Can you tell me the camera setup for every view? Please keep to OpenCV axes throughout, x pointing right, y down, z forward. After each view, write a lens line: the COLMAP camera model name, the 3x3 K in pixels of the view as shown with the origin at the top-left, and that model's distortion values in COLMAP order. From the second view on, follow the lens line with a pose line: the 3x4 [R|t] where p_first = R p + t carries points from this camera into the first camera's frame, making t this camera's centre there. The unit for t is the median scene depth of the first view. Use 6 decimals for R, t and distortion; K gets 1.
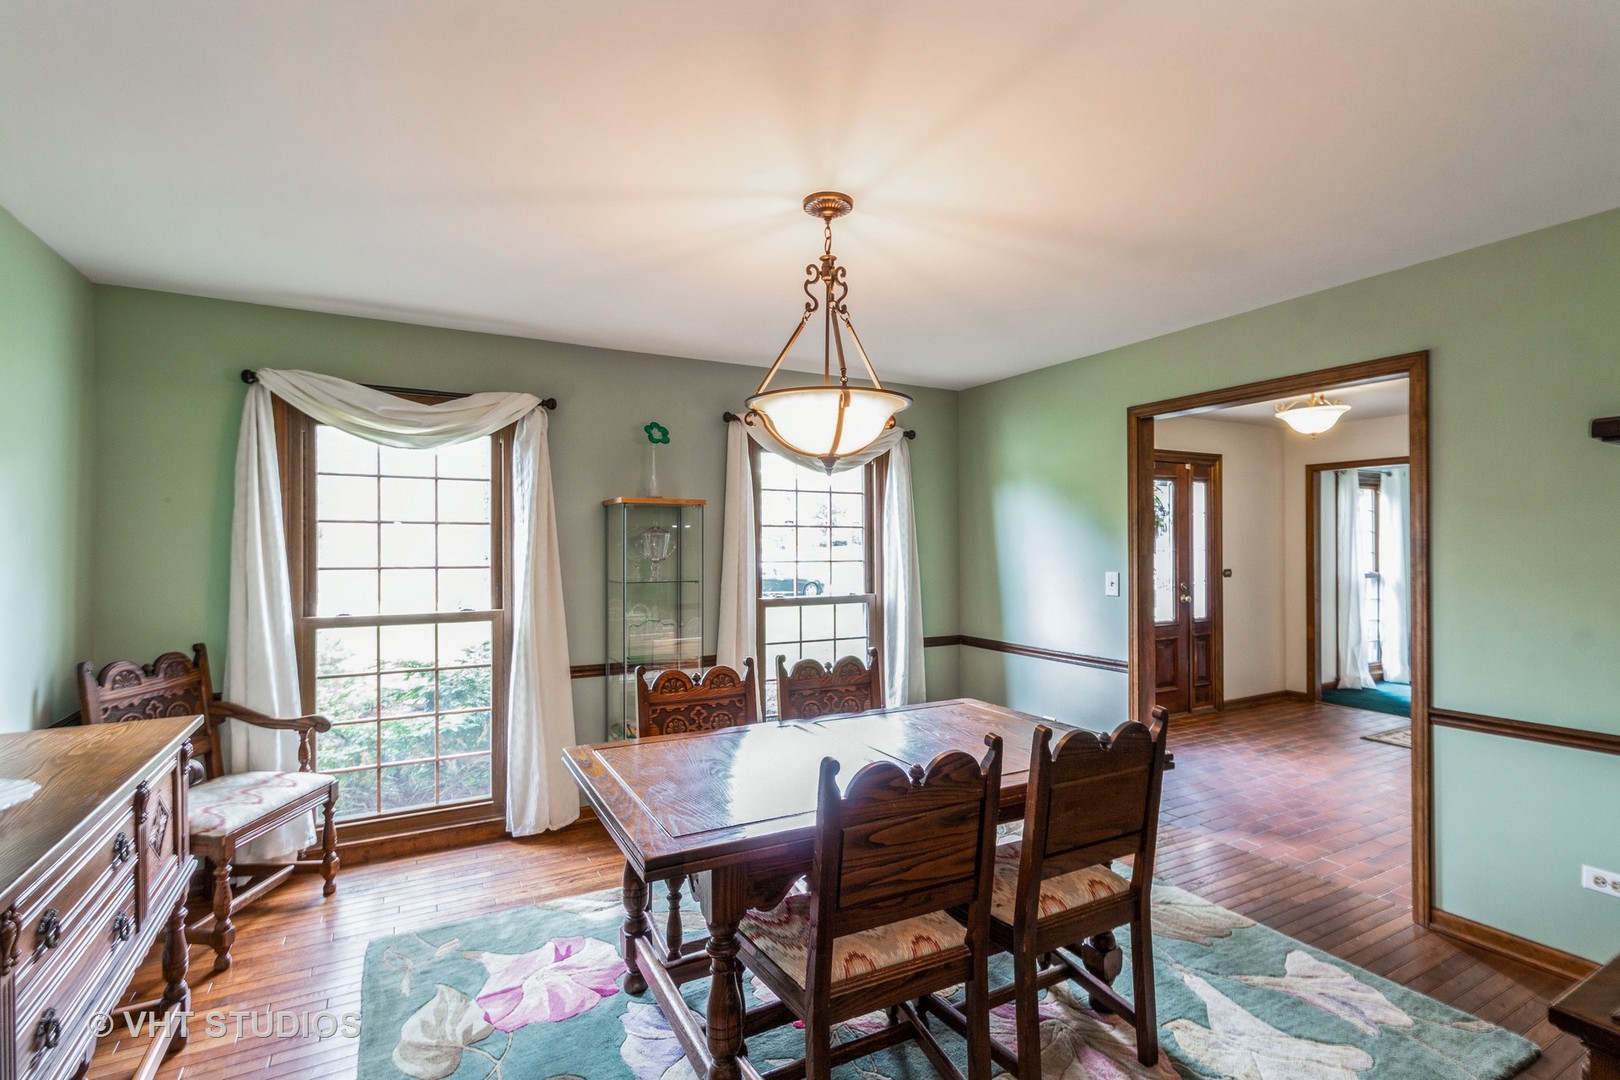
lens RADIAL K [[749.1, 0, 807.6], [0, 749.1, 543.2], [0, 0, 1]] dist [0.000277, 0.000783]
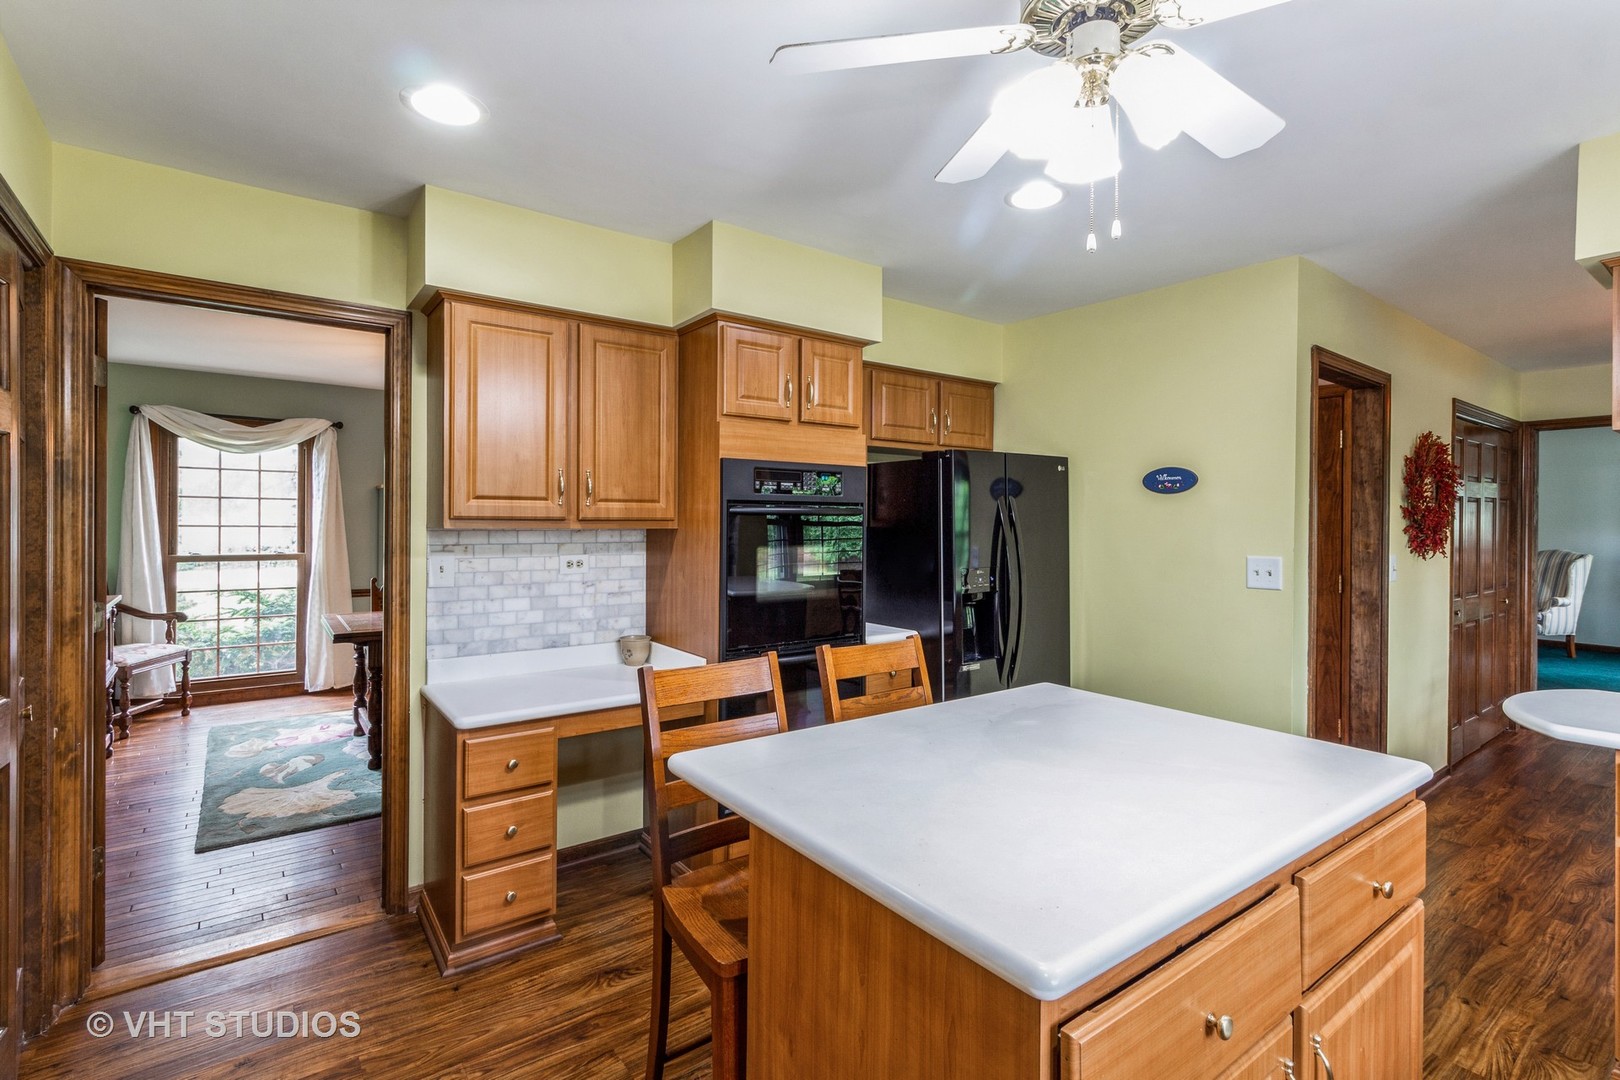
lens RADIAL K [[749.1, 0, 812.0], [0, 749.1, 527.1], [0, 0, 1]] dist [0.000277, 0.000783]
pose [[0.988760, 0.012185, 0.149017, 0.465036], [-0.013047, 0.999903, 0.004811, 0.011669], [-0.148944, -0.006702, 0.988823, -0.813857]]
